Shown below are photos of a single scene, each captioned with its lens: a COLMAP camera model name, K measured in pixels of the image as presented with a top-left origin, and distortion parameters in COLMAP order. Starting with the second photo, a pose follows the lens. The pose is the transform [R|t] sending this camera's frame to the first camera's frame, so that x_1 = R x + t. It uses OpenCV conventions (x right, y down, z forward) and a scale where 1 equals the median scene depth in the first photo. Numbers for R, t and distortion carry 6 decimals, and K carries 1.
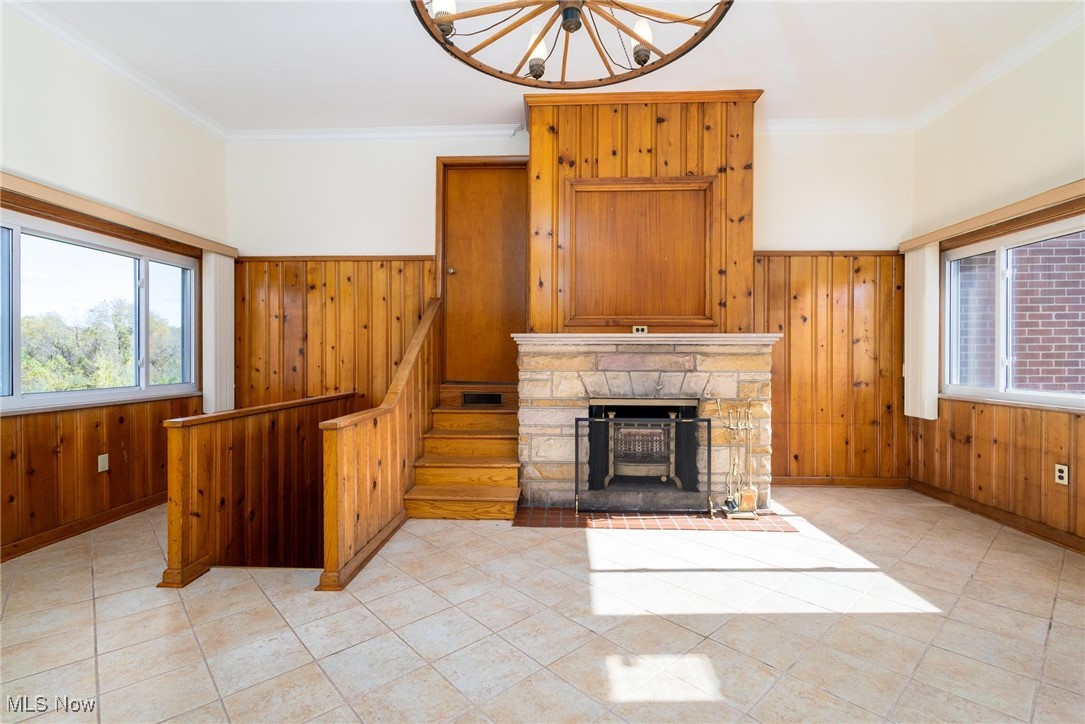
lens RADIAL K [[499.3, 0, 542.5], [0, 499.3, 362.0], [0, 0, 1]] dist [0.003833, 0.000106]
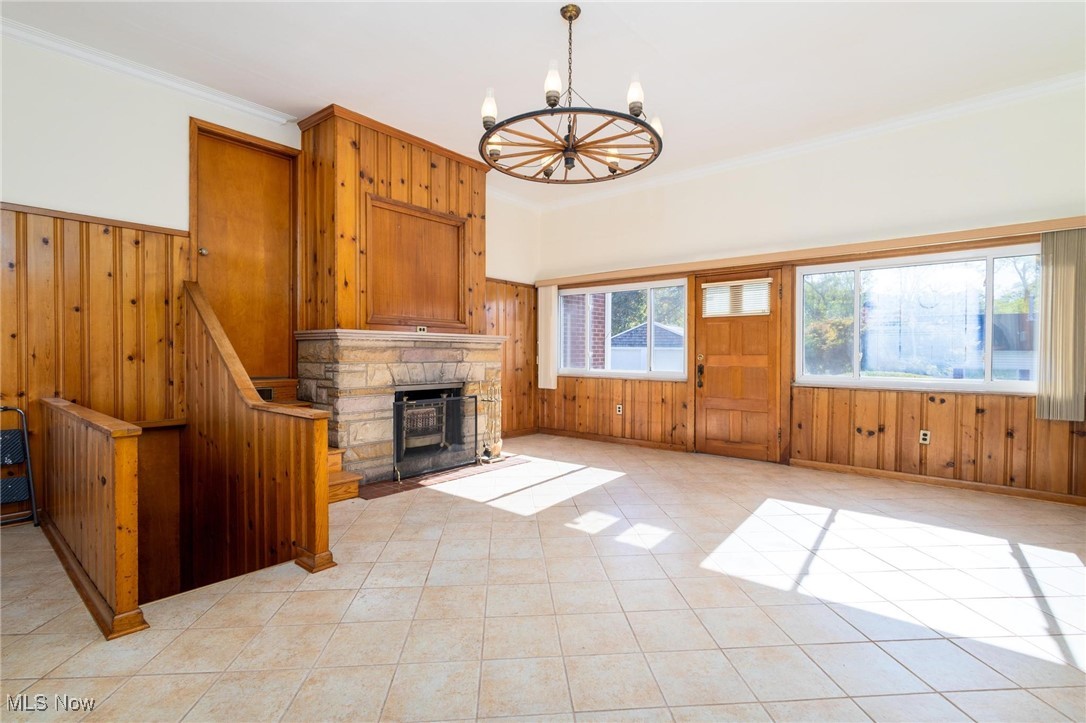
lens RADIAL K [[507.2, 0, 543.0], [0, 507.2, 361.5], [0, 0, 1]] dist [0.002987, -0.000082]
pose [[0.614918, -0.011955, 0.788500, -0.636229], [0.004327, 0.999921, 0.011786, 0.002302], [-0.788579, -0.003835, 0.614921, -0.020222]]
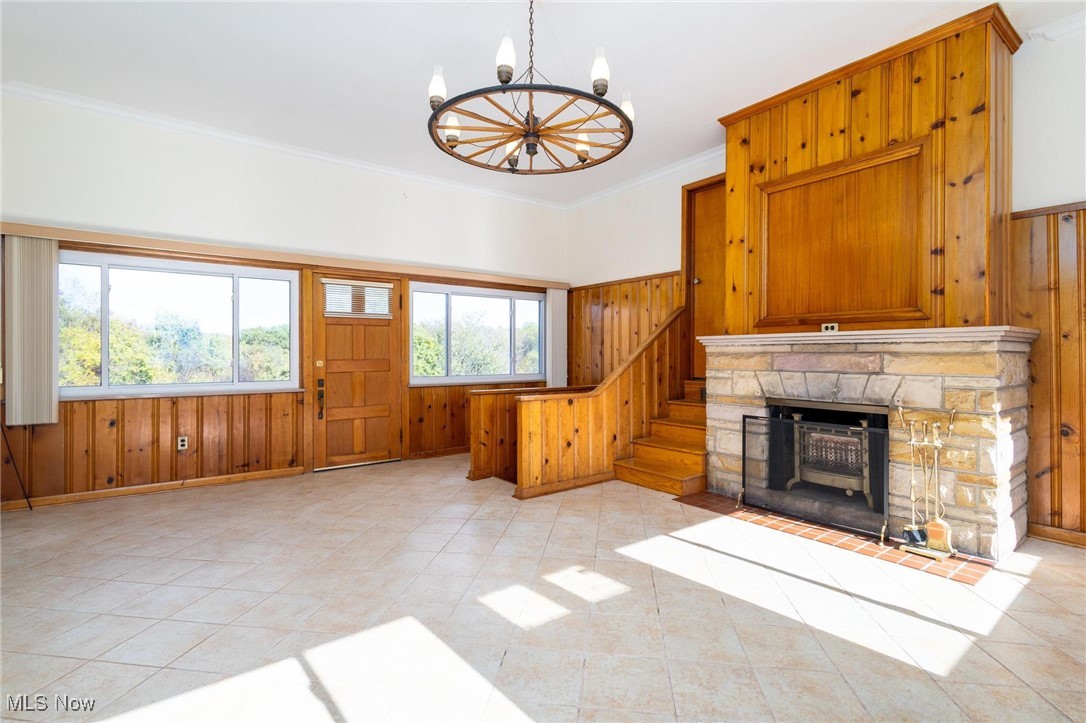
lens RADIAL K [[507.5, 0, 550.8], [0, 507.5, 356.9], [0, 0, 1]] dist [0.004614, 0.000052]
pose [[0.648152, 0.000494, -0.761511, 0.592670], [-0.007282, 0.999958, -0.005550, -0.001465], [0.761476, 0.009142, 0.648128, -0.004469]]
